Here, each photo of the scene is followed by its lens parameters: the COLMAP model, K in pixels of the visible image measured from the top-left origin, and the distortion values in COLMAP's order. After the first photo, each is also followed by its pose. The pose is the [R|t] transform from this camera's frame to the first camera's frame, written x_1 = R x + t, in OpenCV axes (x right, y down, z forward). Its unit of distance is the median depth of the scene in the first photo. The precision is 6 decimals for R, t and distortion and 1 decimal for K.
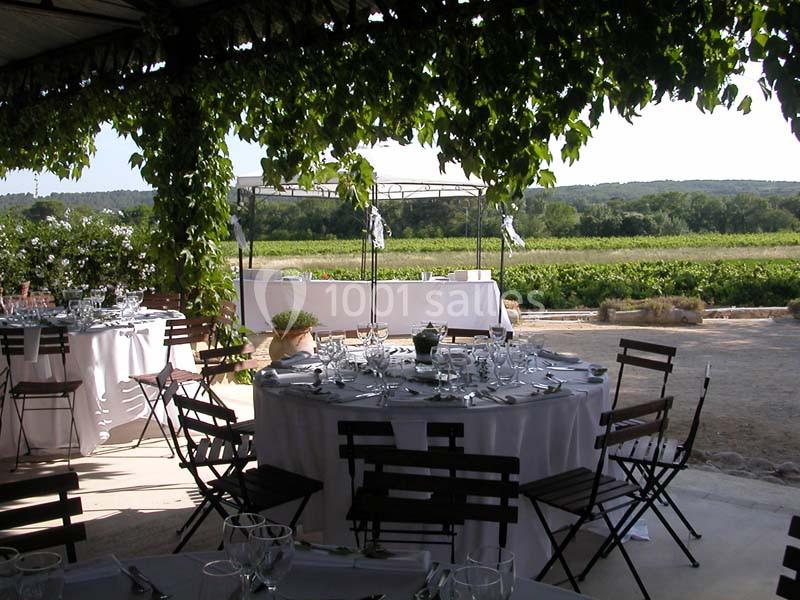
lens RADIAL K [[861.9, 0, 400.0], [0, 861.9, 300.0], [0, 0, 1]] dist [-0.182334, 0.030956]
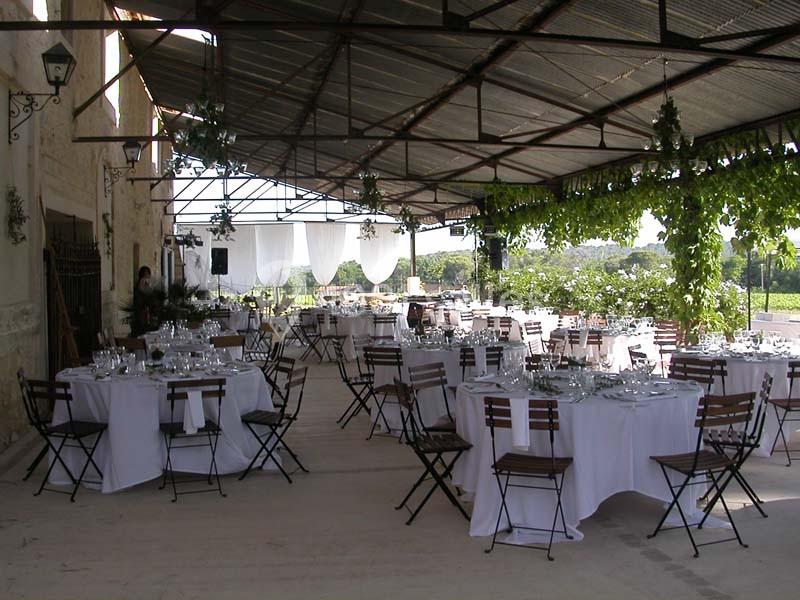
lens RADIAL K [[861.9, 0, 400.0], [0, 861.9, 300.0], [0, 0, 1]] dist [-0.182334, 0.030956]
pose [[0.778331, 0.017300, -0.627616, 0.295323], [-0.054556, 0.997703, -0.040156, 0.040541], [0.625480, 0.065495, 0.777486, -0.513957]]
